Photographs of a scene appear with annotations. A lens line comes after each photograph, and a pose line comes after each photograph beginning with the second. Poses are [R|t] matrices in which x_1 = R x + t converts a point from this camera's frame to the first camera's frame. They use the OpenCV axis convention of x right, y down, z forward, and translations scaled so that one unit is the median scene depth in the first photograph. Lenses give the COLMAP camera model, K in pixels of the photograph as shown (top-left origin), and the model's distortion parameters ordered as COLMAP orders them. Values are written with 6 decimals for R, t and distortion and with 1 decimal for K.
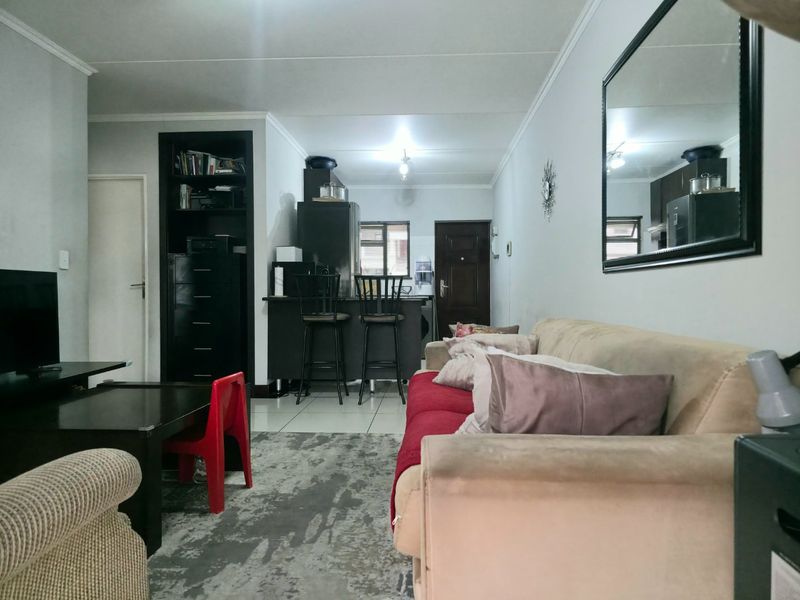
lens RADIAL K [[532.0, 0, 396.7], [0, 532.0, 300.3], [0, 0, 1]] dist [0.028855, -0.025596]
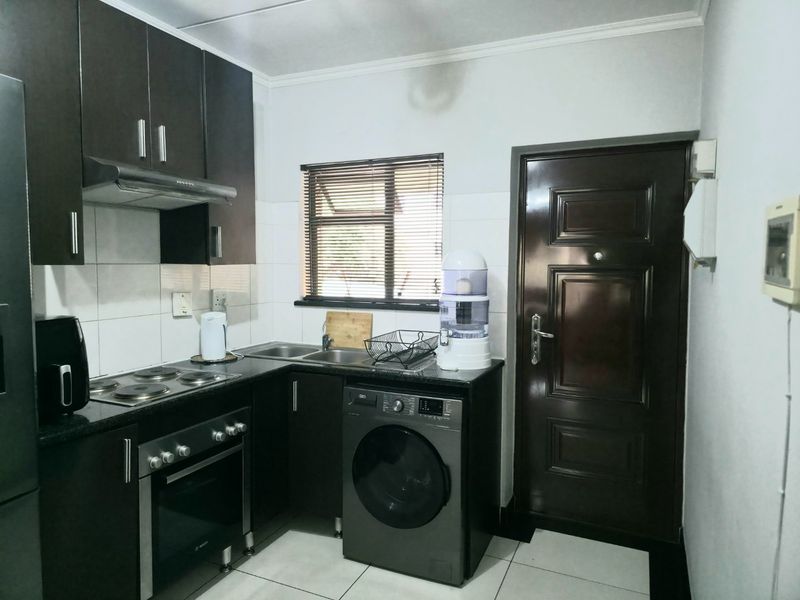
lens RADIAL K [[532.0, 0, 409.3], [0, 532.0, 290.7], [0, 0, 1]] dist [0.028855, -0.025596]
pose [[0.939866, 0.023463, -0.340736, 0.132649], [-0.008655, 0.998953, 0.044914, -0.073481], [0.341433, -0.039264, 0.939085, 0.666080]]
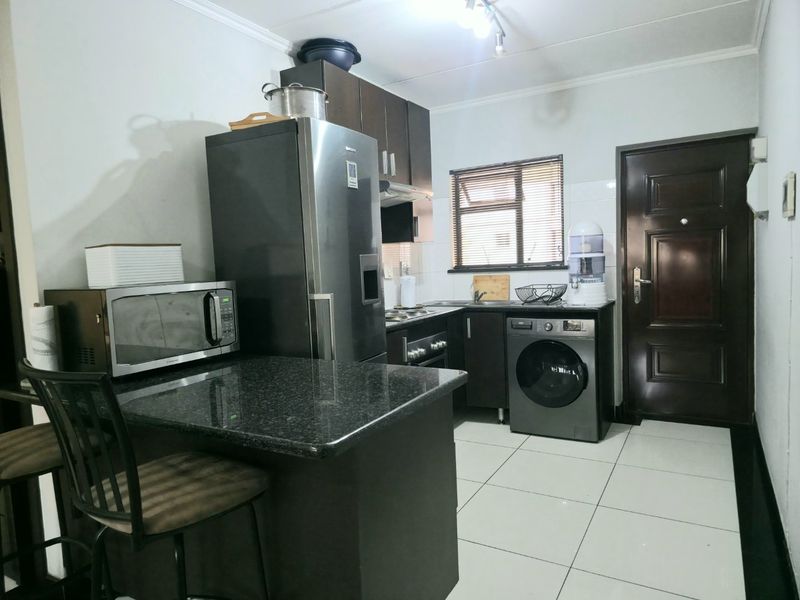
lens RADIAL K [[532.0, 0, 396.2], [0, 532.0, 297.4], [0, 0, 1]] dist [0.028855, -0.025596]
pose [[0.890975, -0.008043, -0.453981, 0.116474], [0.040324, 0.997294, 0.061470, -0.052680], [0.452258, -0.073075, 0.888888, 0.480640]]
